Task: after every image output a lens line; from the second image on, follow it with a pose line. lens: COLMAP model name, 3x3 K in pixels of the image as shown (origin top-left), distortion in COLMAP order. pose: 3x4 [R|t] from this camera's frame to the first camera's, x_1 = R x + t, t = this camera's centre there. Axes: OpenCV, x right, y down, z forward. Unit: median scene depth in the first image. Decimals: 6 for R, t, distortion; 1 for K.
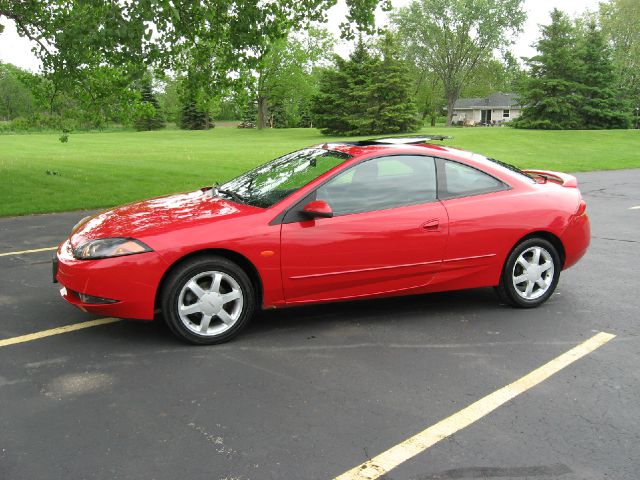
lens RADIAL K [[665.7, 0, 327.5], [0, 665.7, 238.0], [0, 0, 1]] dist [-0.139458, 0.076944]
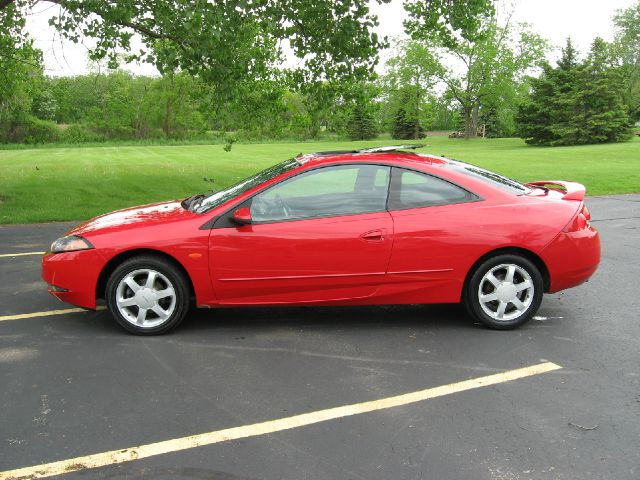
lens RADIAL K [[665.7, 0, 327.5], [0, 665.7, 238.0], [0, 0, 1]] dist [-0.139458, 0.076944]
pose [[0.942790, 0.036204, -0.331415, 0.386363], [-0.041067, 0.999127, -0.007682, -0.004984], [0.330848, 0.020853, 0.943454, 0.048109]]
